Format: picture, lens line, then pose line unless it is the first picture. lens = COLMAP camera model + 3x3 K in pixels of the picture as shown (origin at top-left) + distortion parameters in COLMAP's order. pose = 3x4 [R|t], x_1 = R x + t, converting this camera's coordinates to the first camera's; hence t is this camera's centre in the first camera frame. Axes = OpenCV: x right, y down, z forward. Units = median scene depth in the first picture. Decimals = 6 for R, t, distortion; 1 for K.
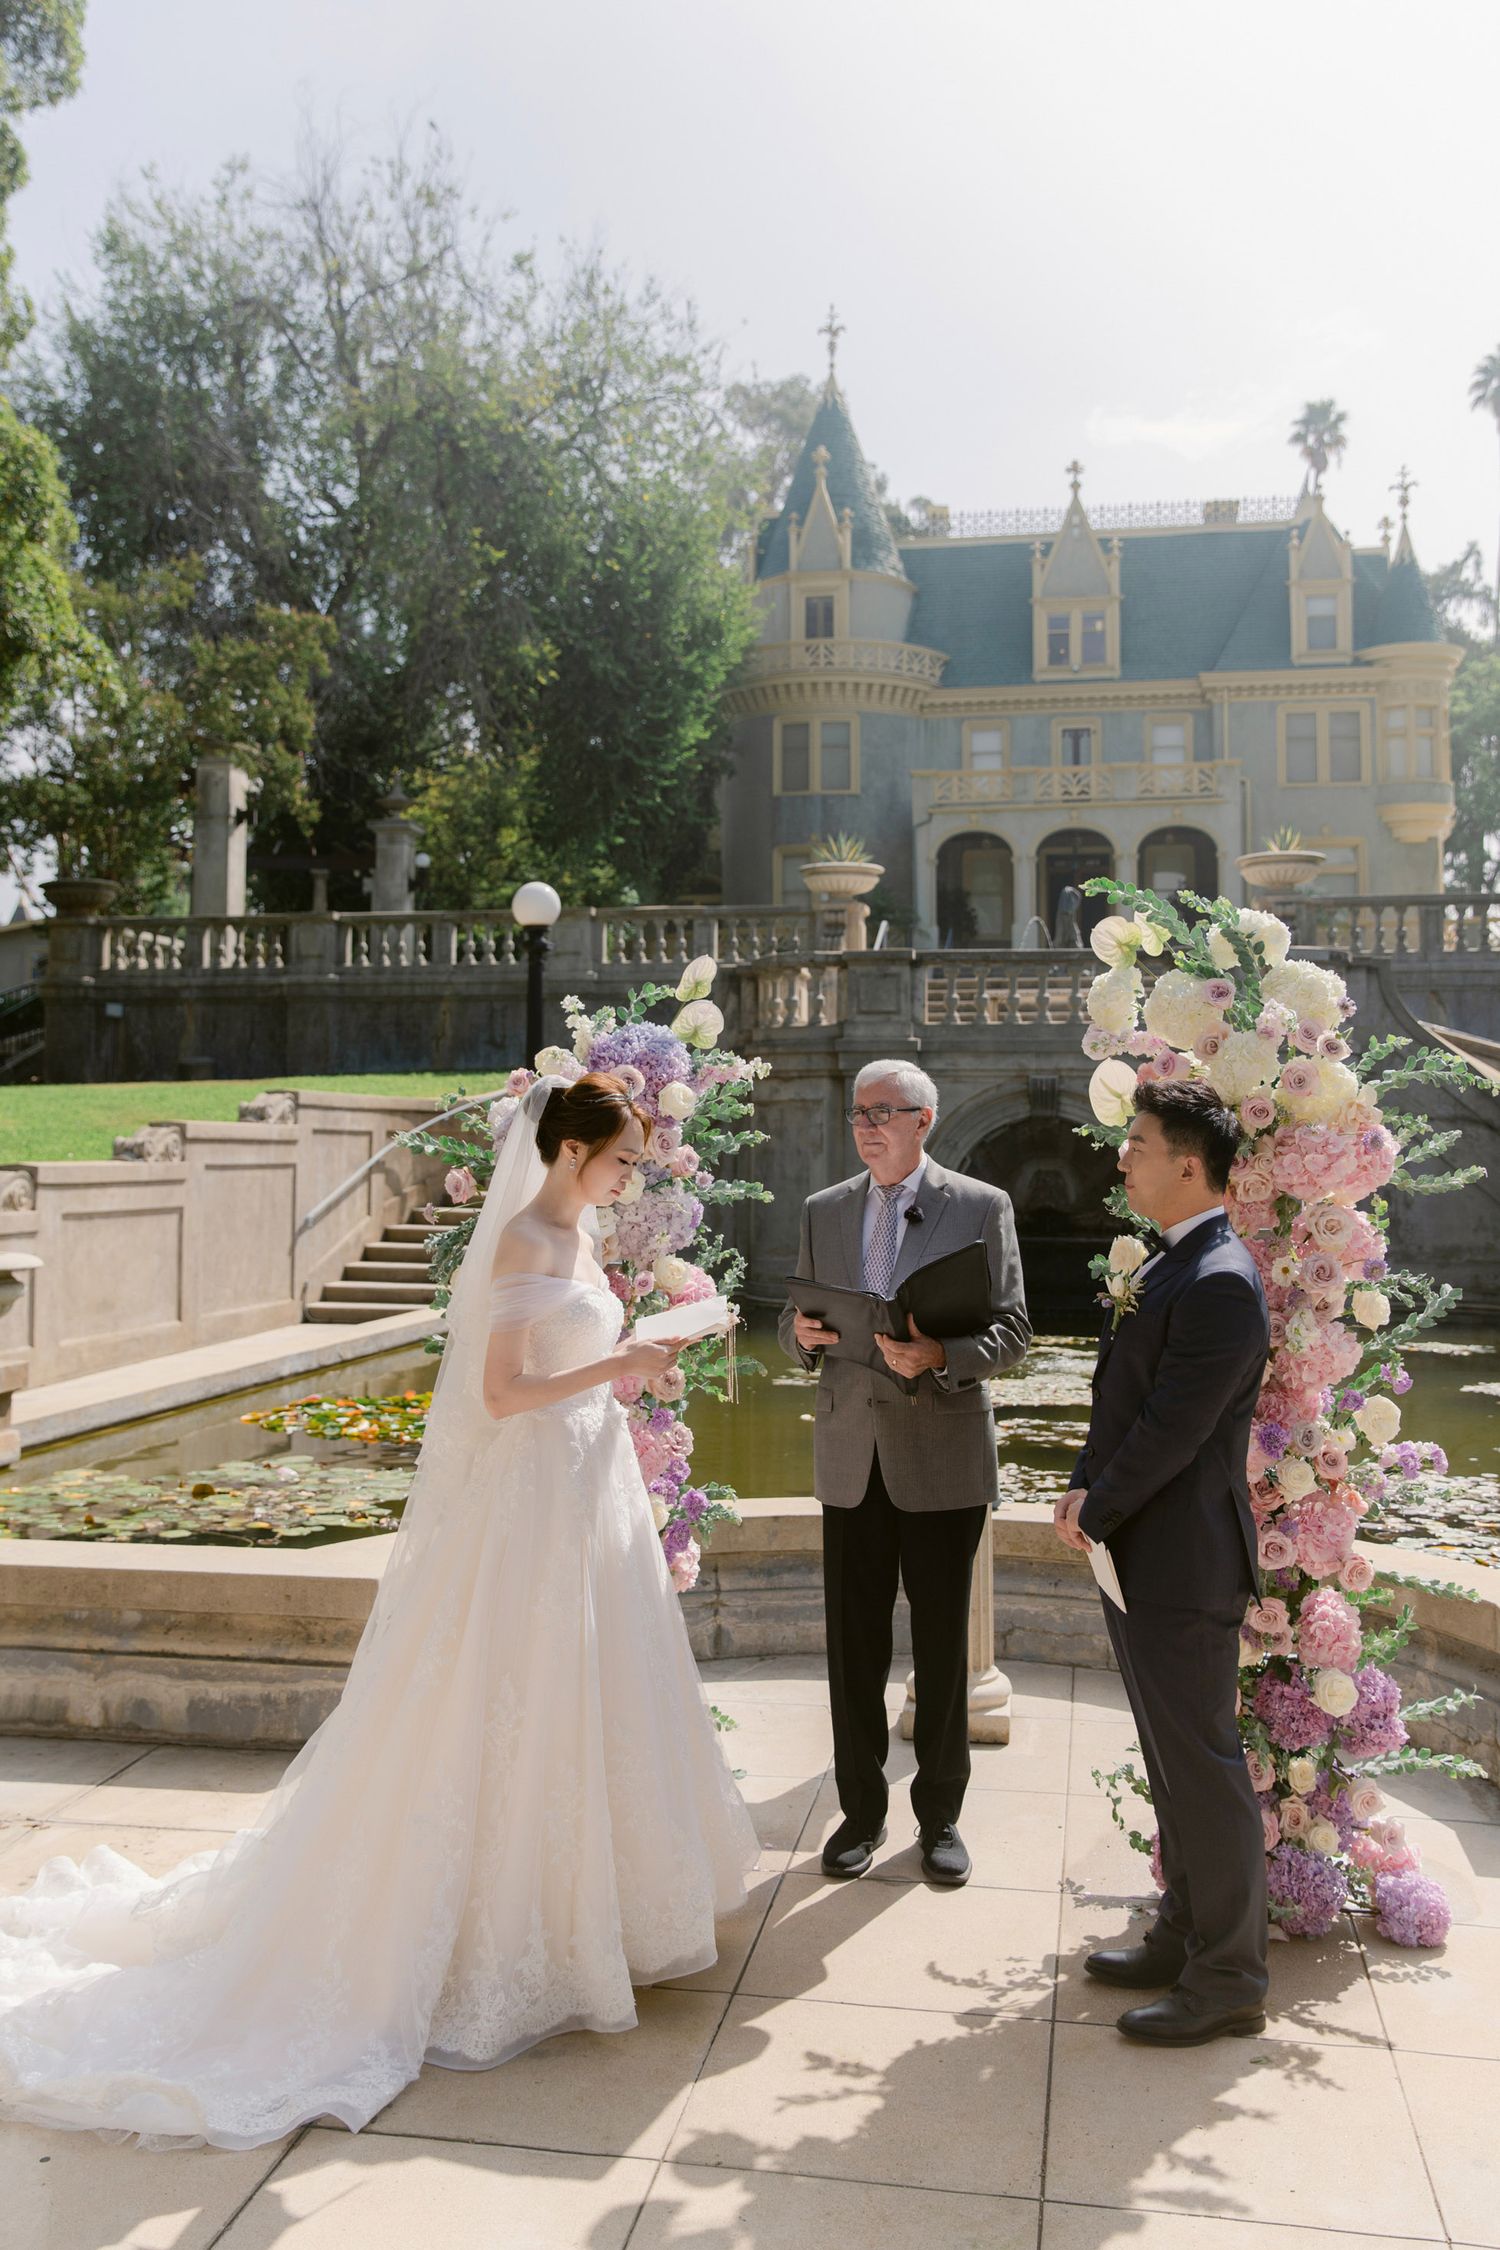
lens RADIAL K [[1951.0, 0, 752.5], [0, 1951.0, 1029.7], [0, 0, 1]] dist [-0.005484, -0.008633]
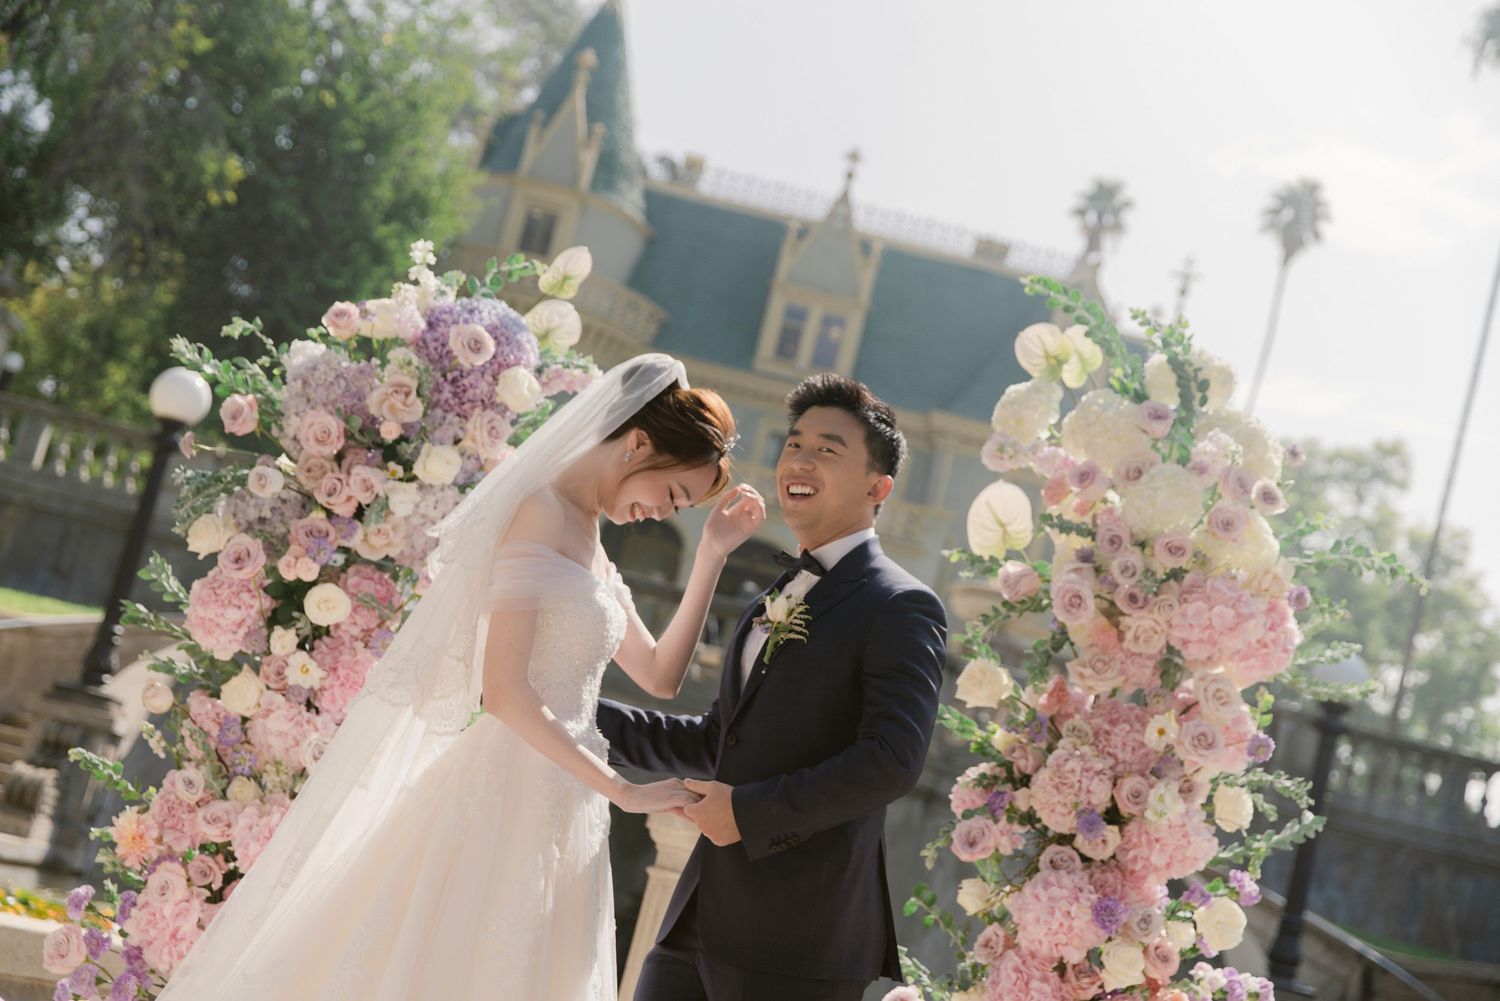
lens RADIAL K [[2264.1, 0, 750.0], [0, 2264.1, 500.5], [0, 0, 1]] dist [-0.016065, 0.017853]
pose [[0.950655, 0.263947, 0.163055, -0.009664], [-0.243237, 0.960328, -0.136406, 0.020511], [-0.192590, 0.090014, 0.977142, 0.002657]]
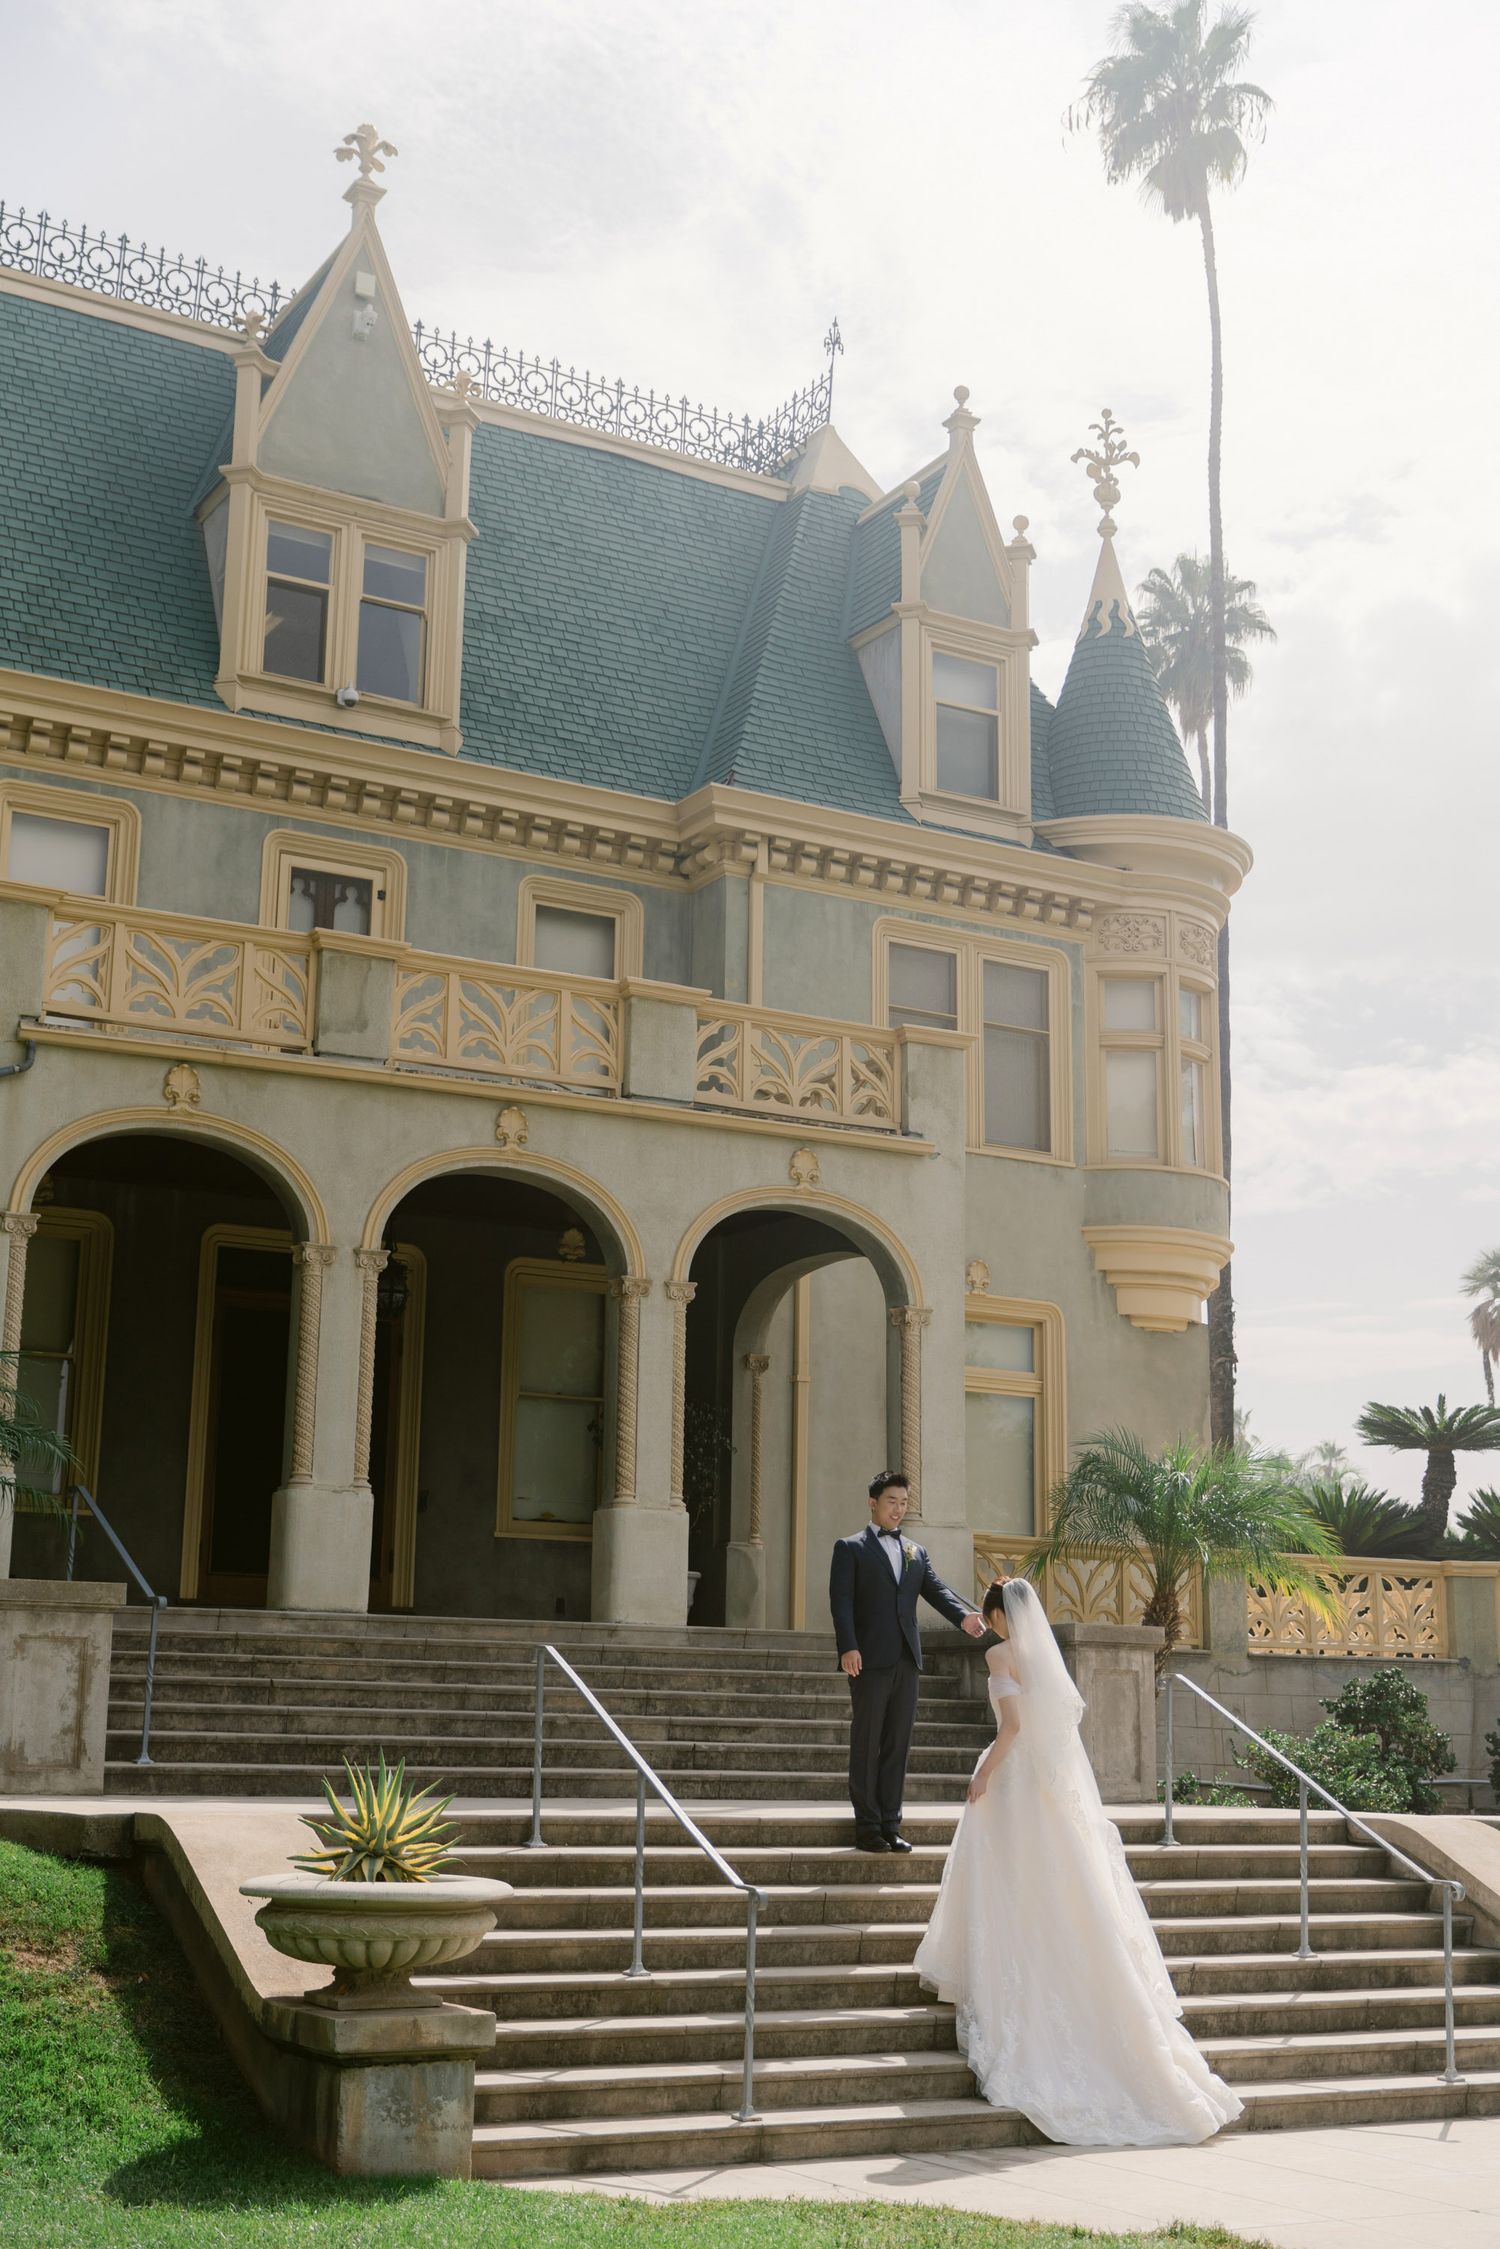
lens RADIAL K [[2757.0, 0, 750.0], [0, 2757.0, 1124.5], [0, 0, 1]] dist [0.015036, 0.001367]
pose [[0.770410, 0.147071, 0.620354, -0.067143], [-0.050565, 0.984059, -0.170500, -0.041393], [-0.635541, 0.099987, 0.765565, 0.665340]]
